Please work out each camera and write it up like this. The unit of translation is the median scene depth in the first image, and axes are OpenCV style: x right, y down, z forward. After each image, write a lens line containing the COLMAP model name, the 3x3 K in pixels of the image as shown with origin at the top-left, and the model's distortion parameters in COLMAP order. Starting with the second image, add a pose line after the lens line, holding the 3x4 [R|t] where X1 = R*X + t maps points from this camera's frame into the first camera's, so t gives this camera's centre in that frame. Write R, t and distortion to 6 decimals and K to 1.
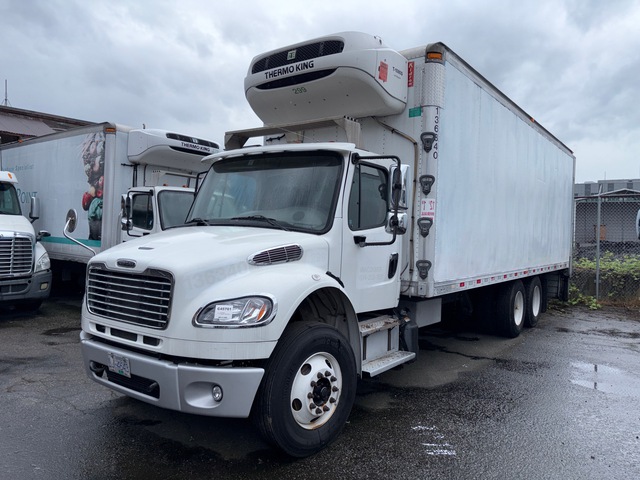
lens RADIAL K [[475.0, 0, 322.7], [0, 475.0, 249.0], [0, 0, 1]] dist [0.057986, -0.001127]
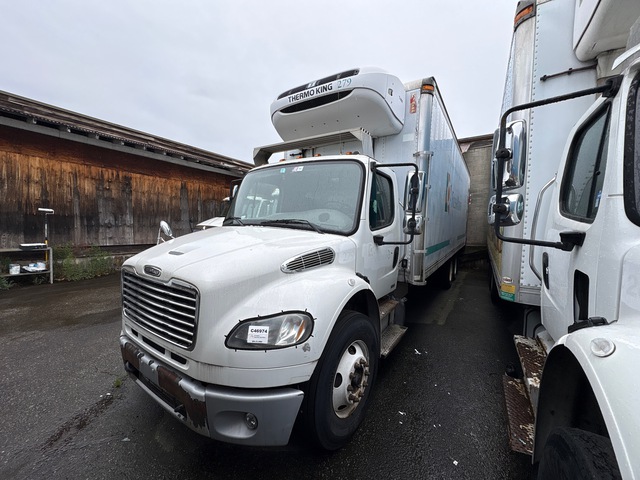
lens RADIAL K [[256.6, 0, 323.1], [0, 256.6, 238.8], [0, 0, 1]] dist [0.001549, 0.000130]
pose [[0.998376, -0.005622, 0.056685, -0.089074], [0.003514, 0.999301, 0.037216, -0.044493], [-0.056854, -0.036956, 0.997698, 0.415942]]
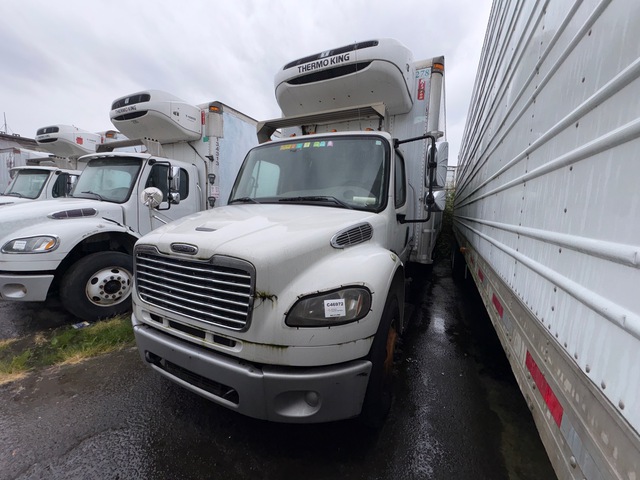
lens RADIAL K [[256.6, 0, 325.2], [0, 256.6, 240.2], [0, 0, 1]] dist [0.001549, 0.000130]
pose [[0.983715, -0.020502, 0.178563, -0.214413], [0.004406, 0.995925, 0.090073, -0.021169], [-0.179682, -0.087819, 0.979797, 0.447273]]
